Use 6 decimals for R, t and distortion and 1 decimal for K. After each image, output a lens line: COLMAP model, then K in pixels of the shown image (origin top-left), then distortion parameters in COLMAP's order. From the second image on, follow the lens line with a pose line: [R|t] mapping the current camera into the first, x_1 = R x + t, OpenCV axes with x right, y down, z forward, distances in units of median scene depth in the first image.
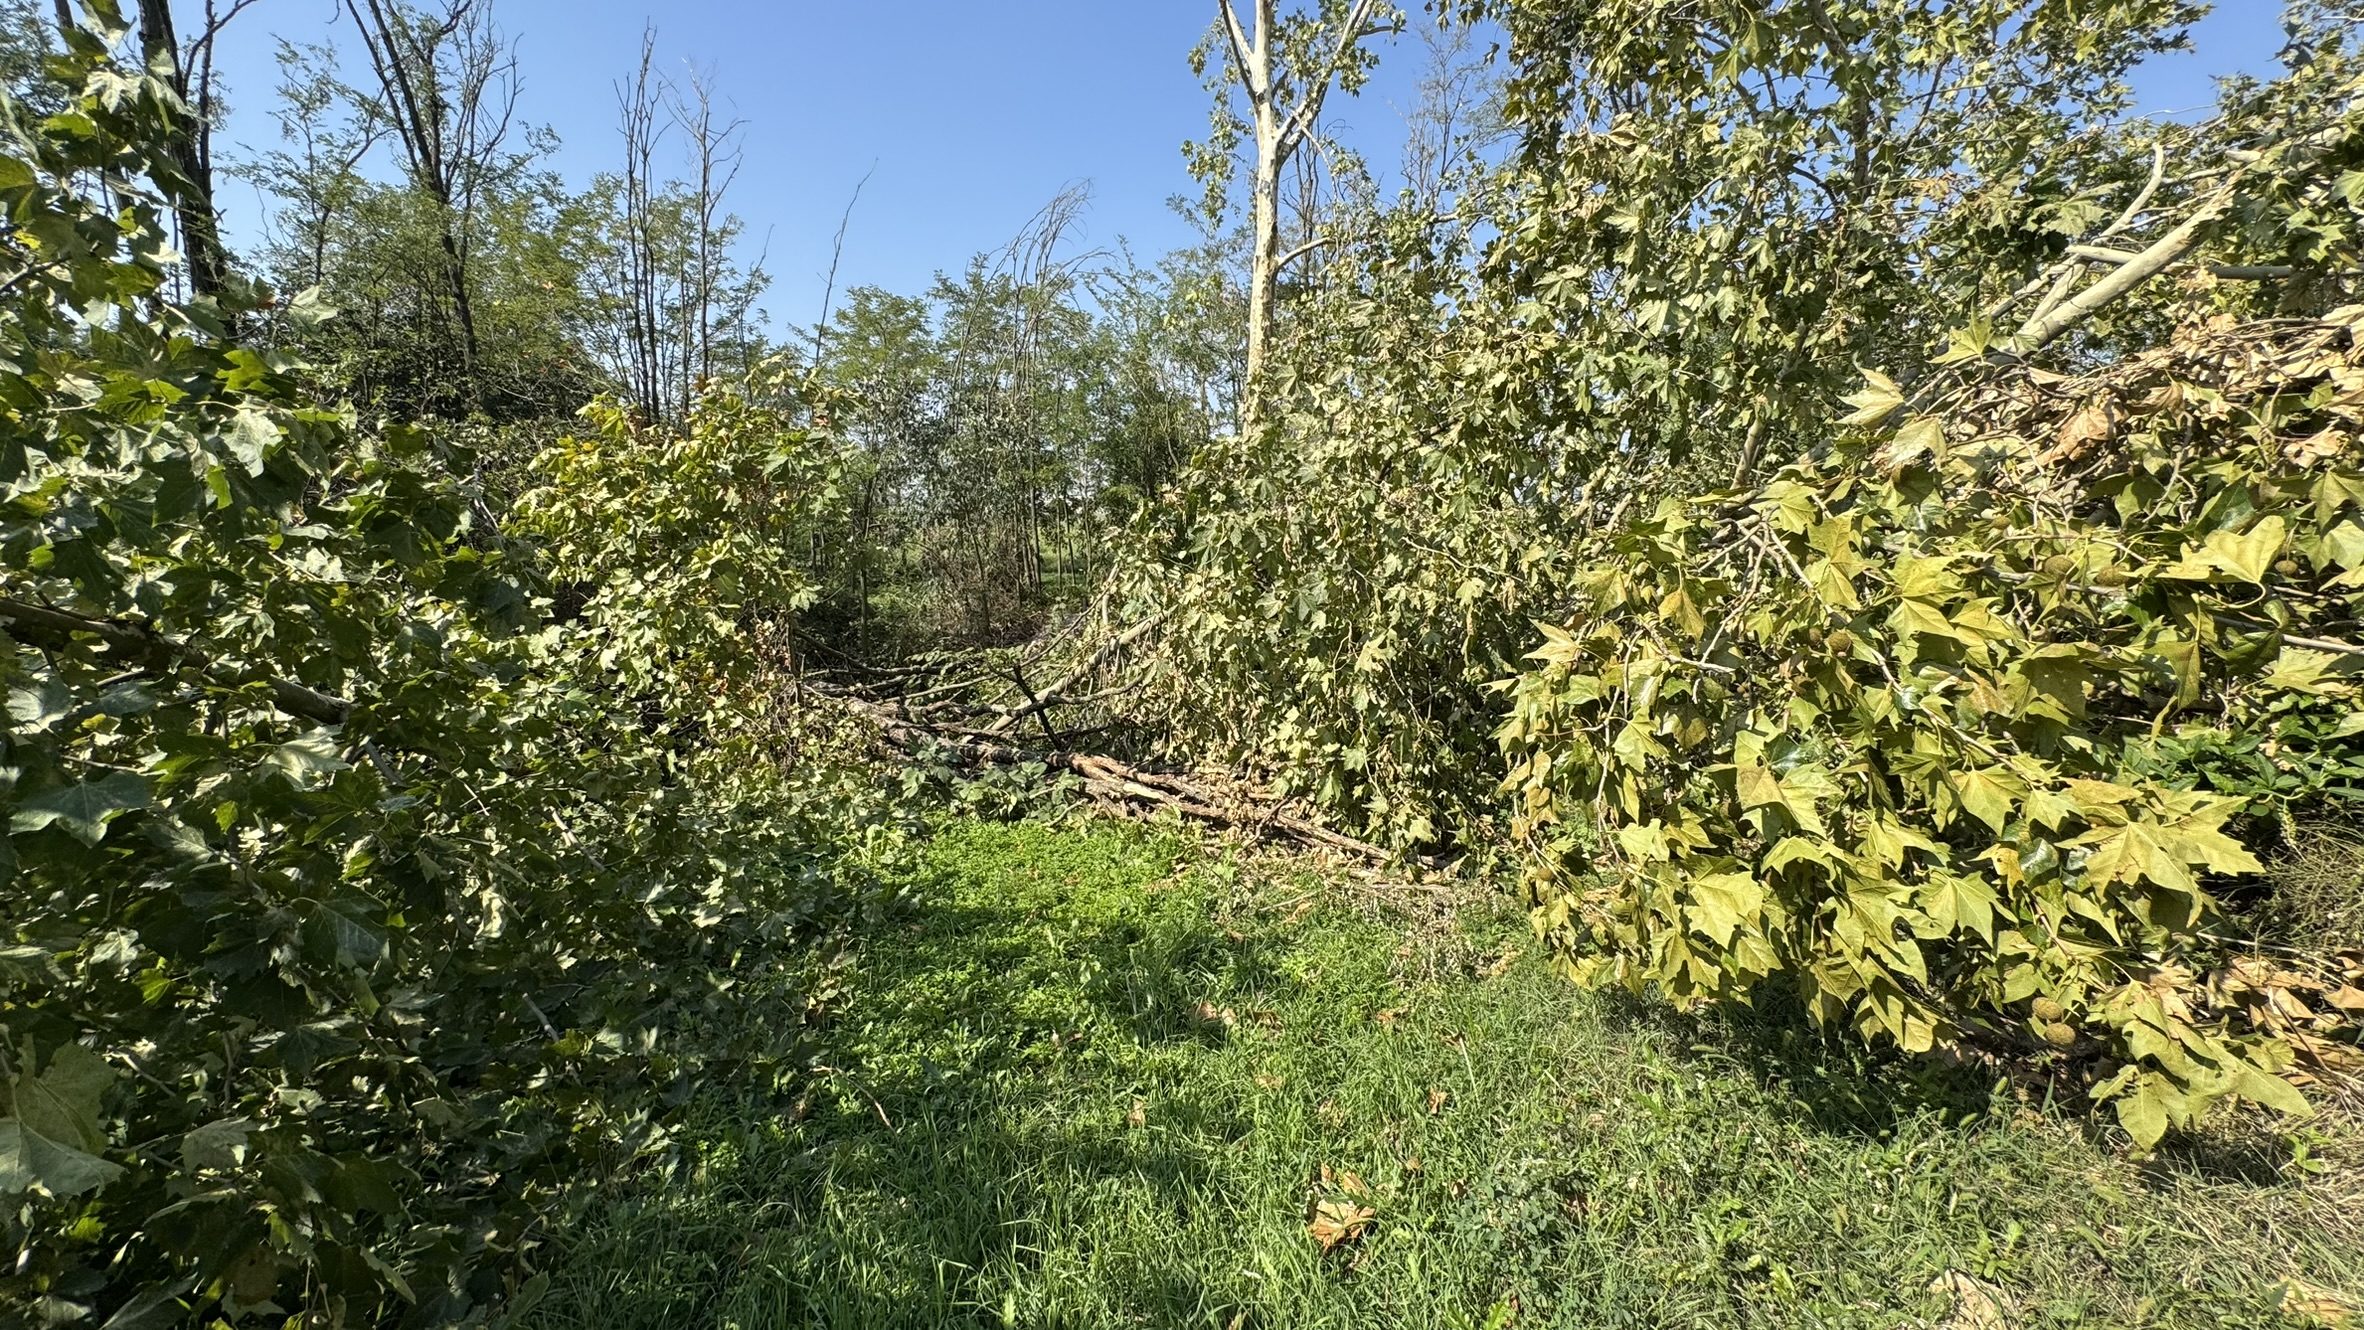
lens RADIAL K [[948.3, 0, 1176.5], [0, 948.3, 664.6], [0, 0, 1]] dist [0.002371, 0.000353]
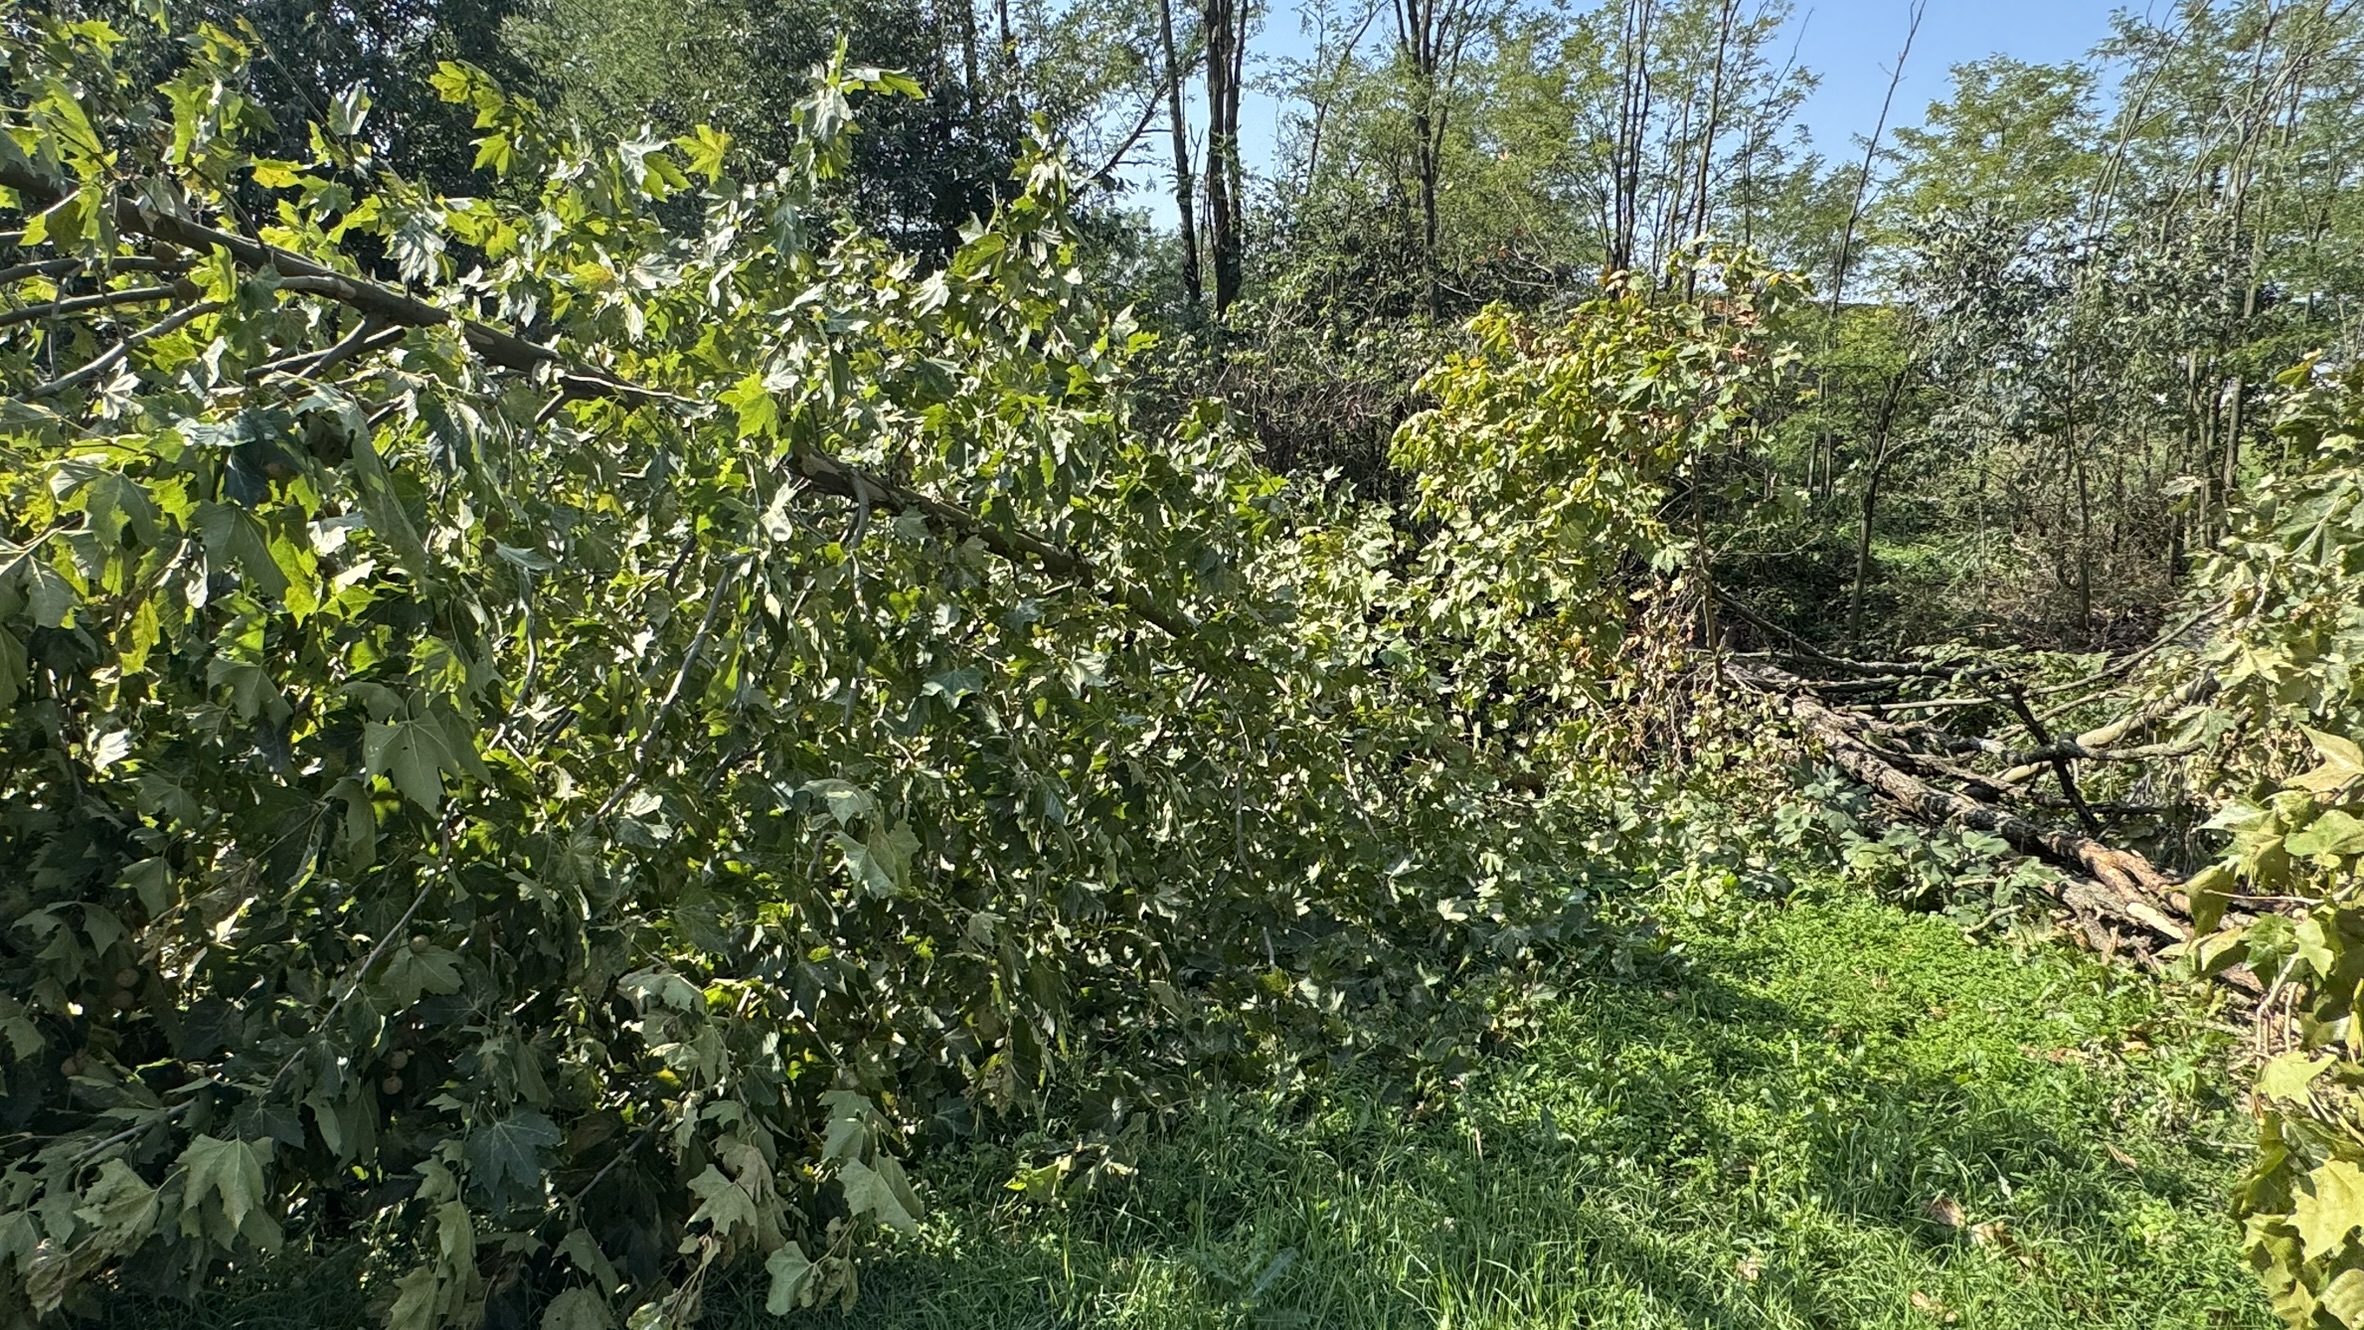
lens RADIAL K [[1383.9, 0, 1173.8], [0, 1383.9, 673.1], [0, 0, 1]] dist [0.004766, 0.003261]
pose [[0.671660, 0.139774, -0.727555, 0.152857], [-0.116894, 0.989734, 0.082229, -0.020165], [0.731580, 0.029817, 0.681103, -0.055371]]
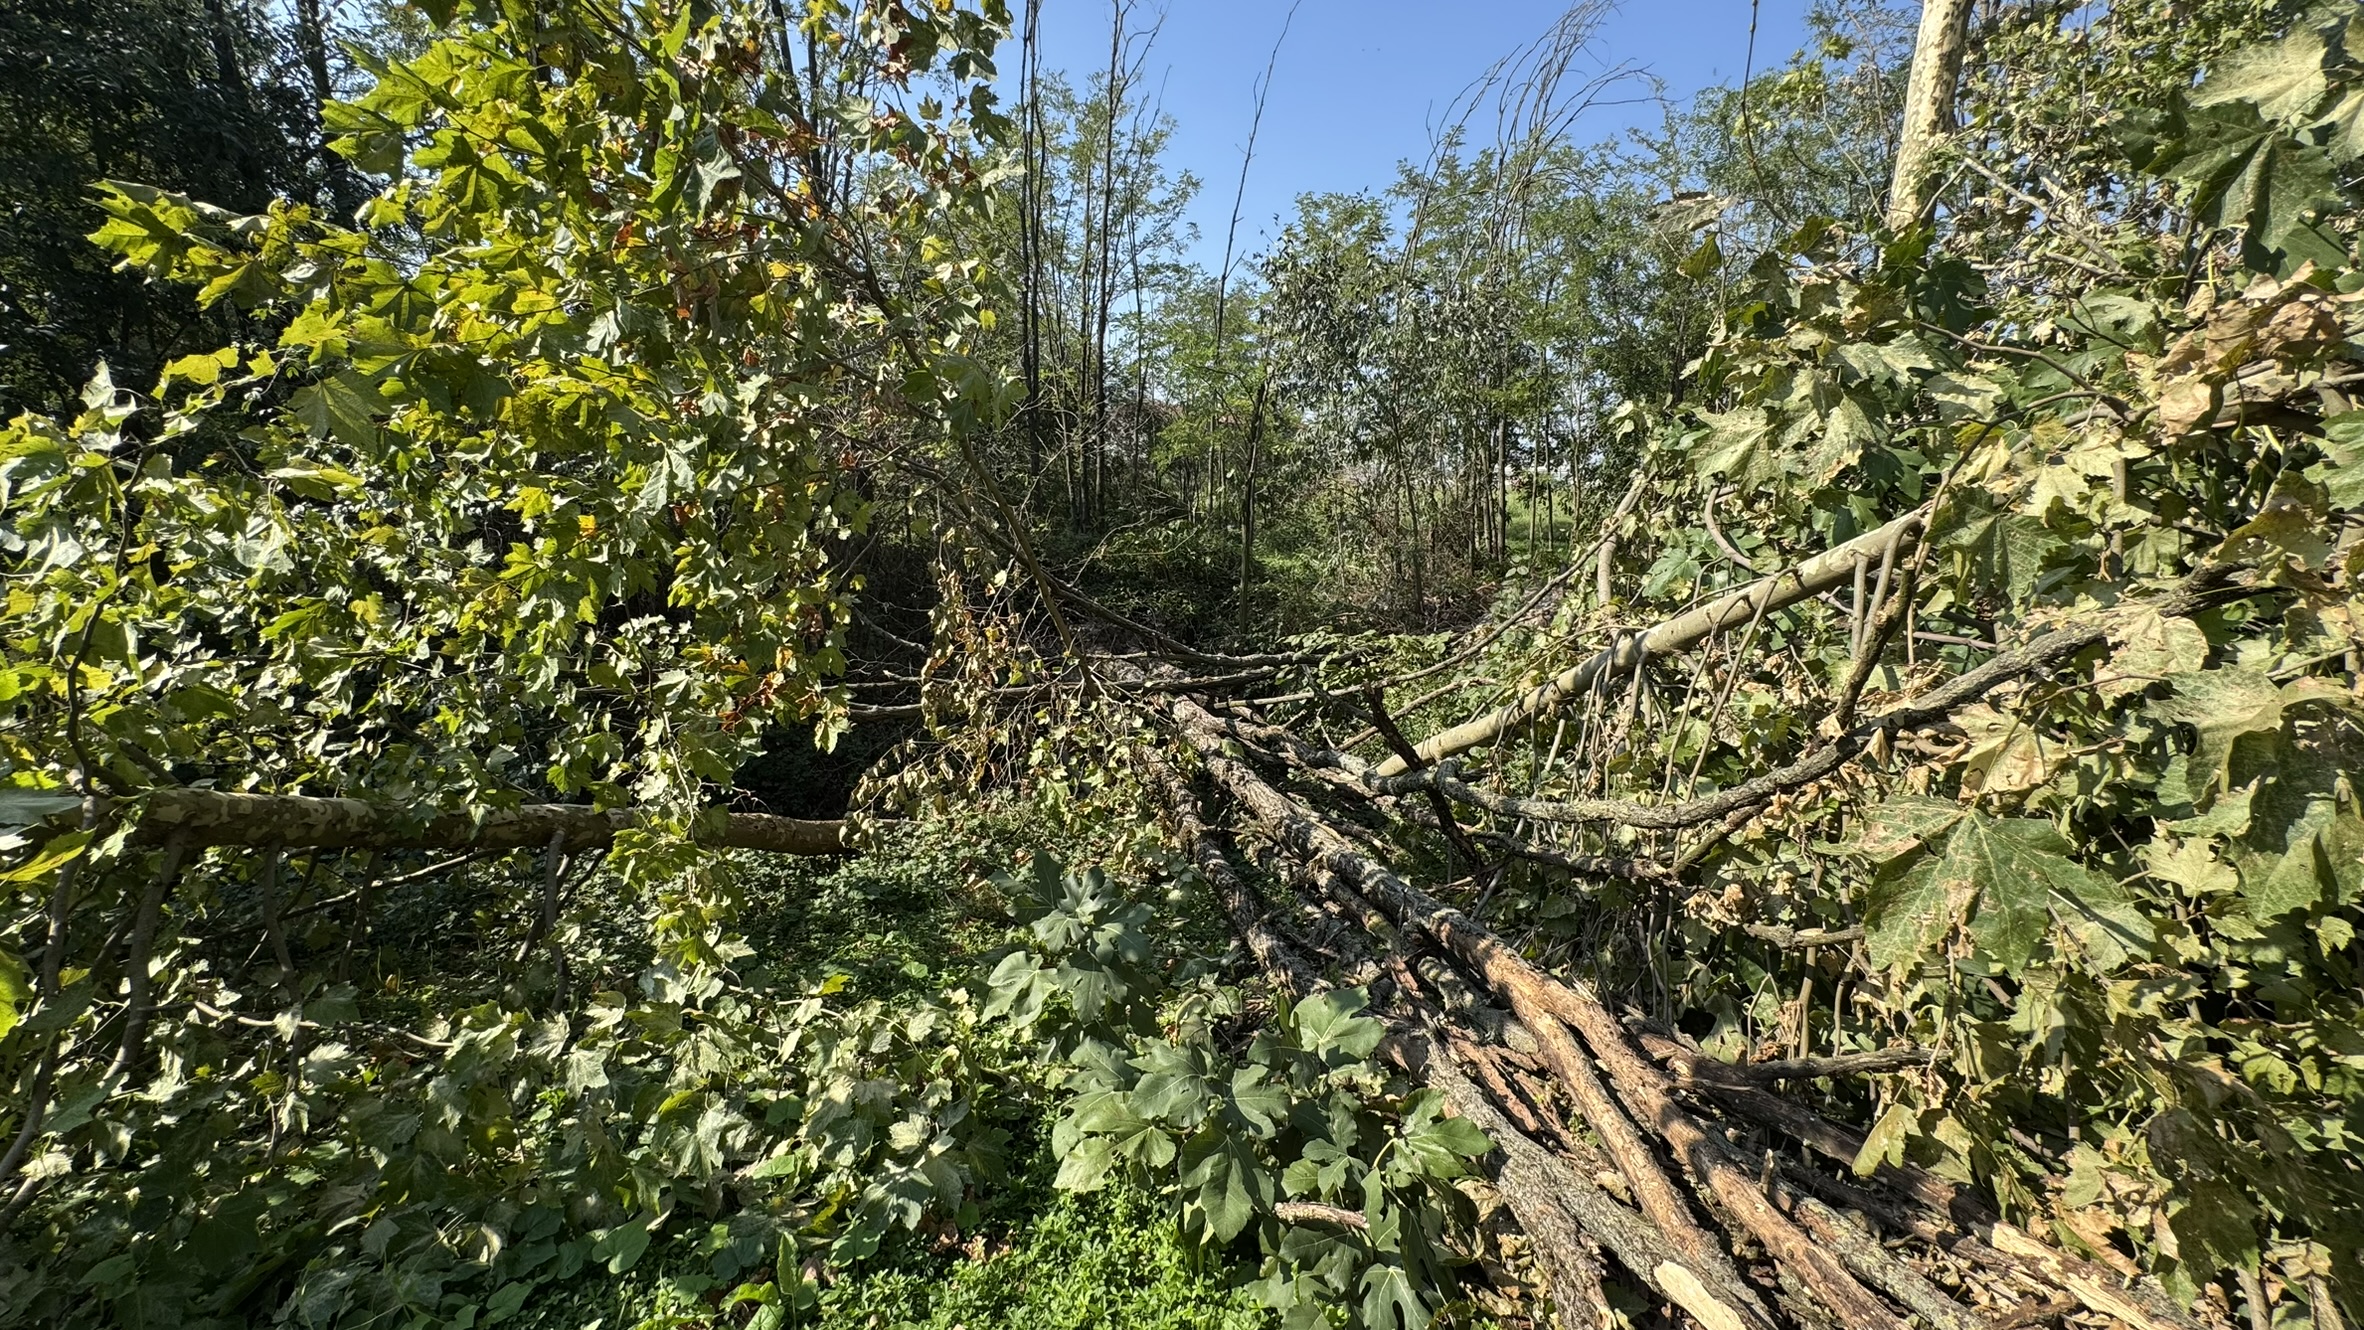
lens RADIAL K [[948.3, 0, 1177.7], [0, 948.3, 654.9], [0, 0, 1]] dist [0.002371, 0.000353]
pose [[0.884066, 0.073476, -0.461550, -0.061508], [-0.066362, 0.997294, 0.031651, -0.025294], [0.462627, 0.002648, 0.886549, 0.699220]]
